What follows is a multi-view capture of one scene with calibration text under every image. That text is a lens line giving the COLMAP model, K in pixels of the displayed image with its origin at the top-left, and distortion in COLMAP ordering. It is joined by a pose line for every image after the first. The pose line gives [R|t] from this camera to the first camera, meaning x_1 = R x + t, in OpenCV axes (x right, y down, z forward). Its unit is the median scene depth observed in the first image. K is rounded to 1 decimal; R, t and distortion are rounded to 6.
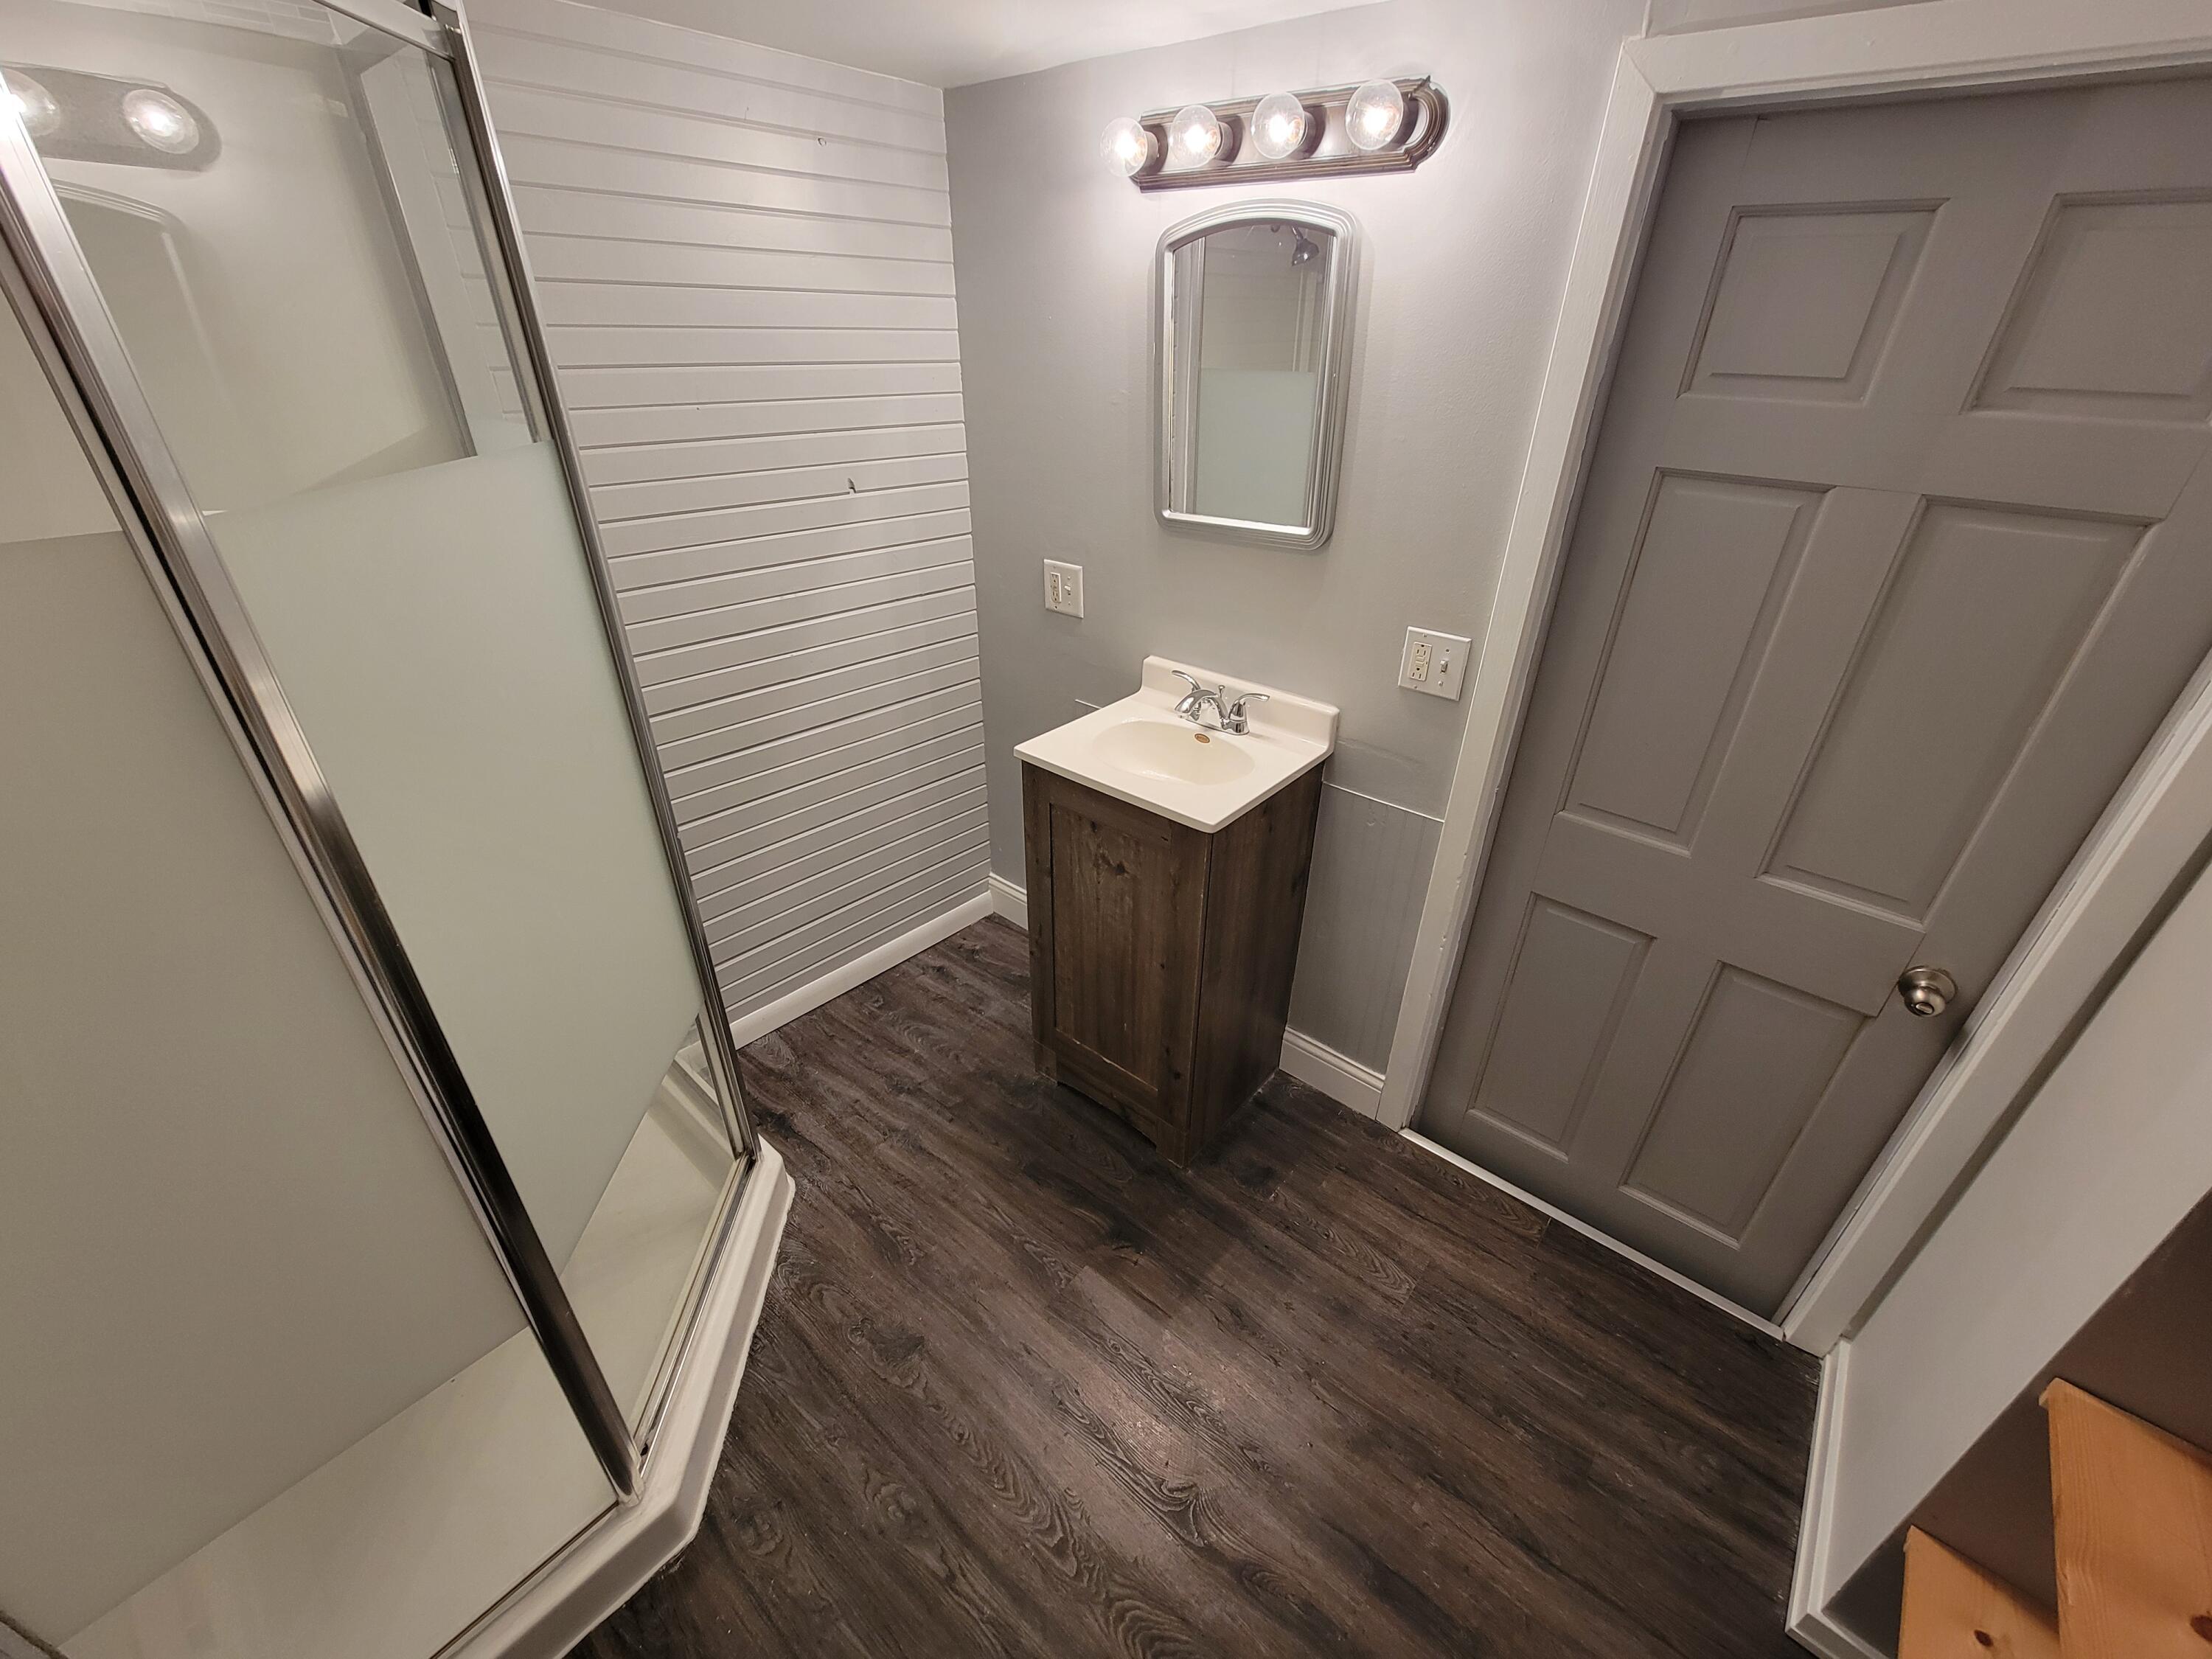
lens RADIAL K [[889.4, 0, 1109.7], [0, 889.4, 824.9], [0, 0, 1]] dist [-0.006655, 0.002693]
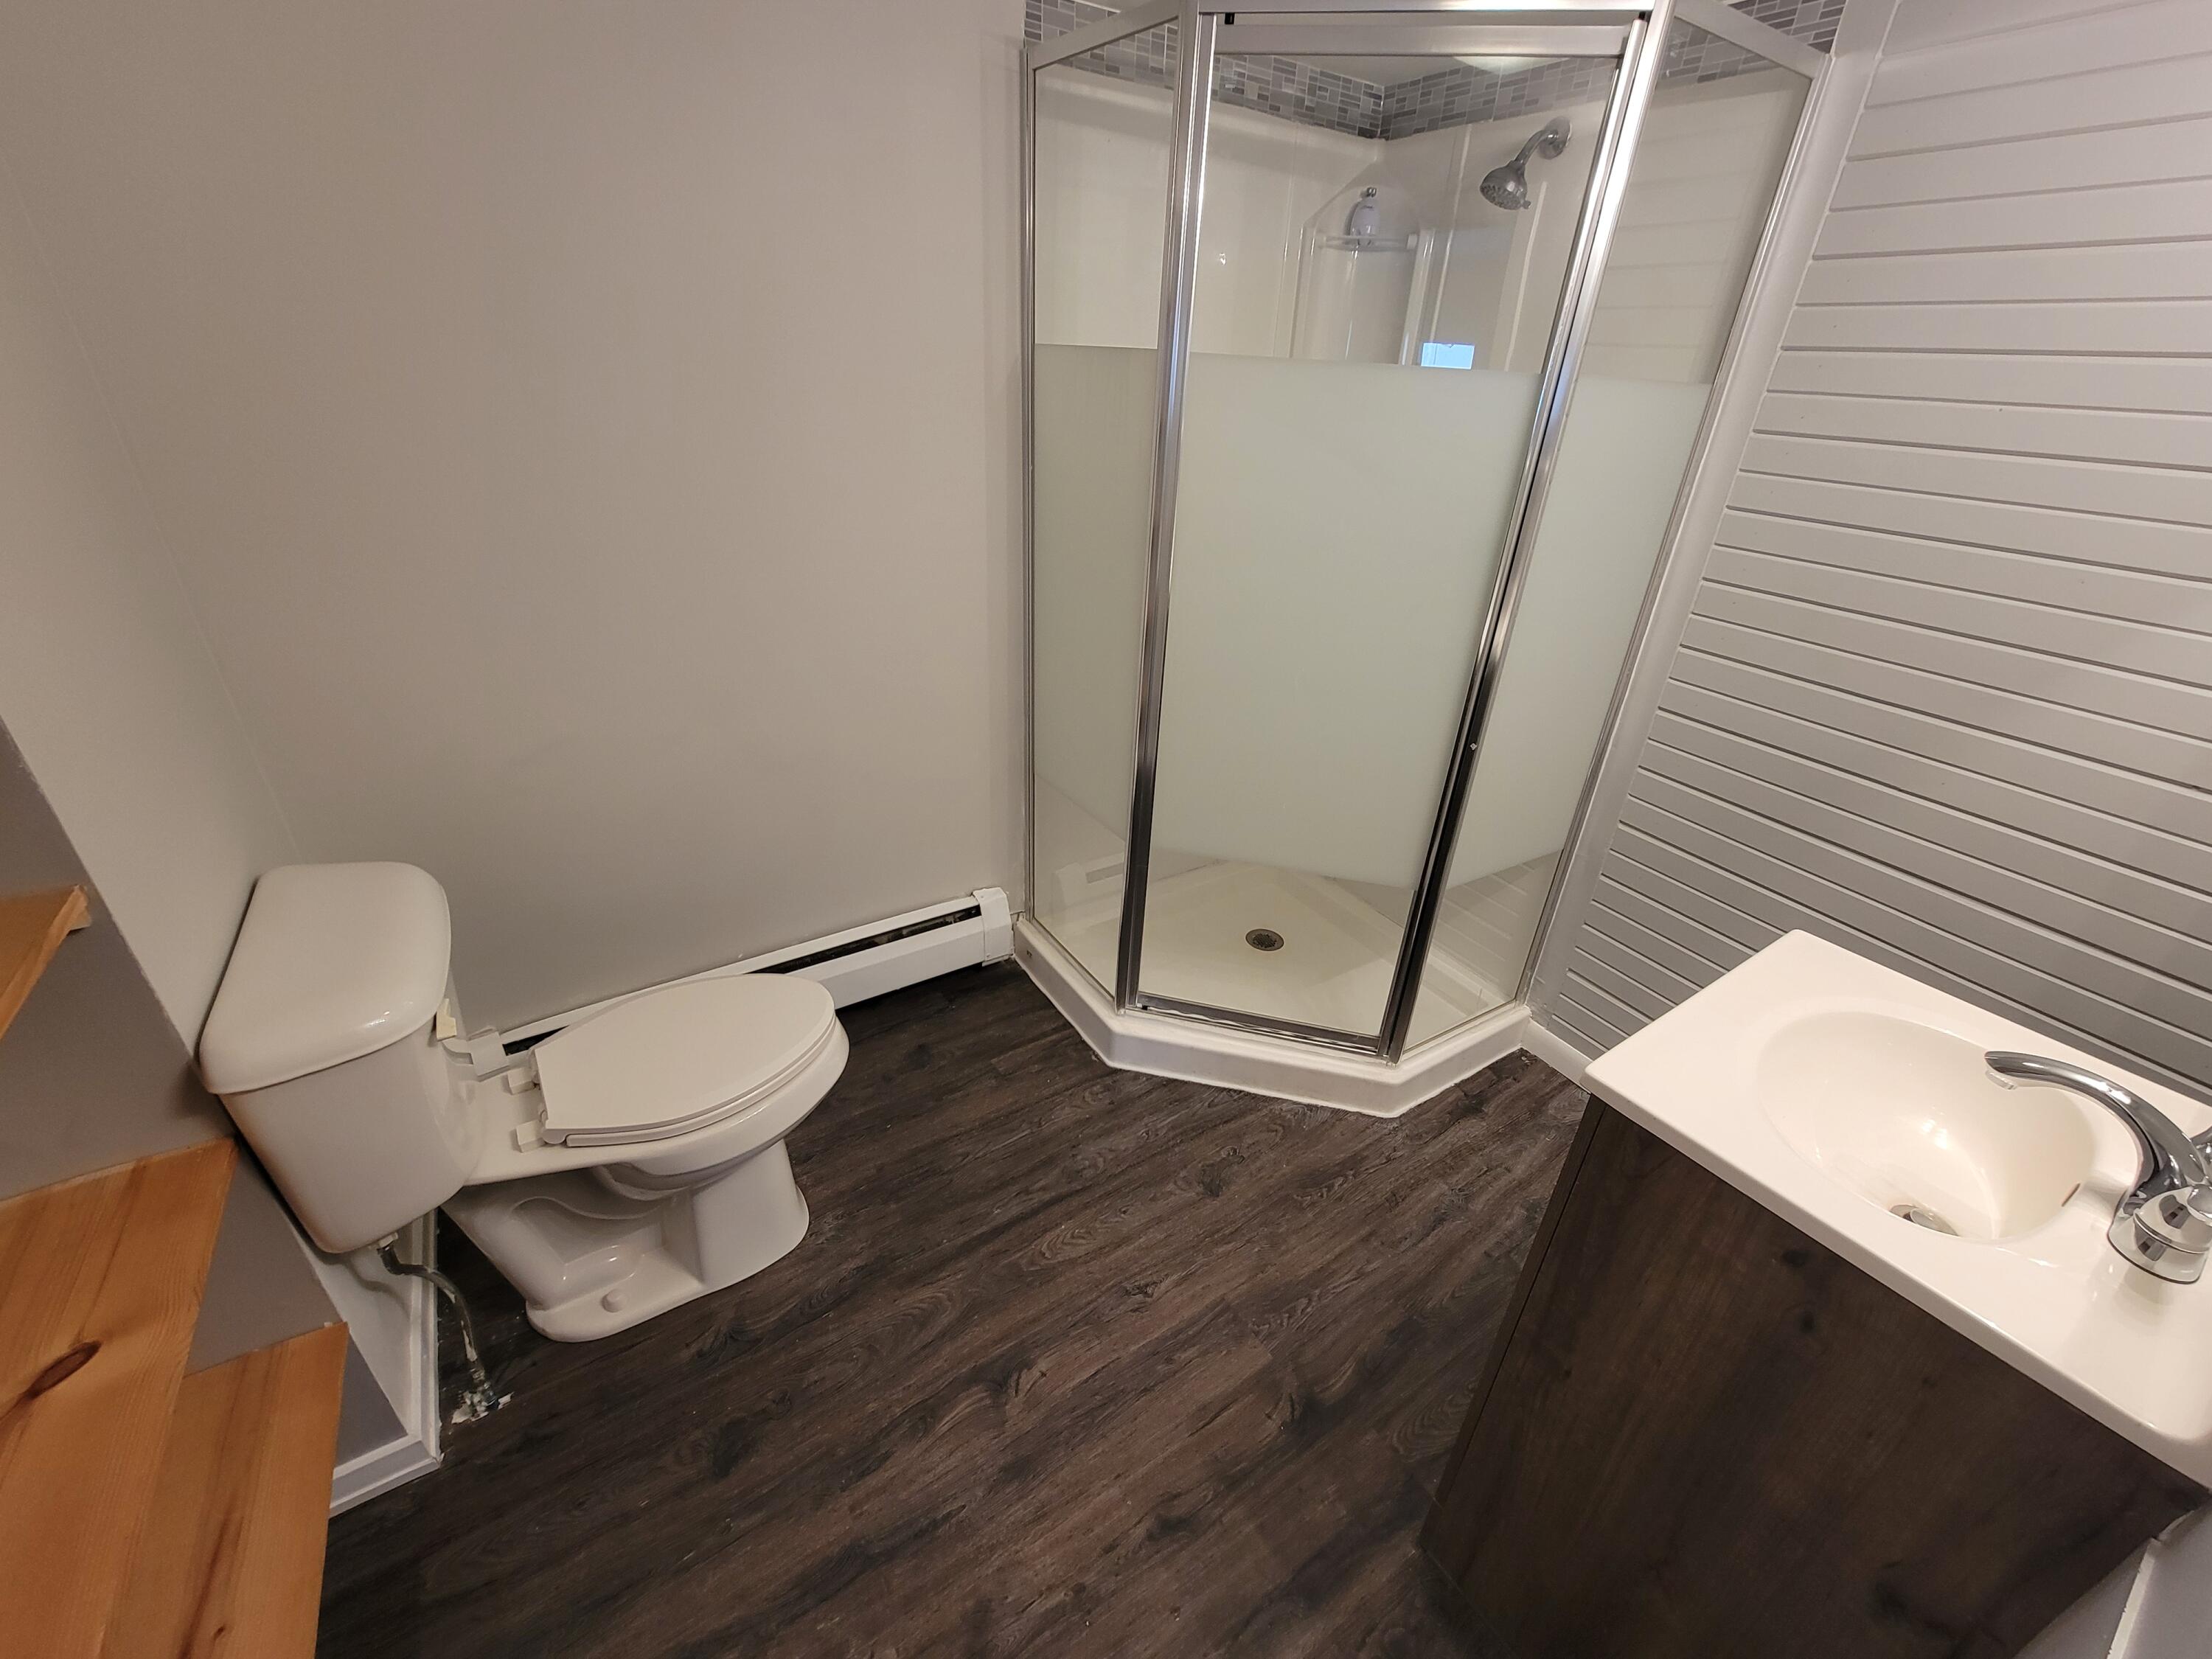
lens RADIAL K [[889.4, 0, 1111.5], [0, 889.4, 820.1], [0, 0, 1]] dist [-0.006655, 0.002693]
pose [[-0.260269, 0.427490, -0.865744, 0.510311], [-0.524380, 0.690303, 0.498505, -0.188974], [0.810732, 0.583724, 0.044503, 0.528938]]
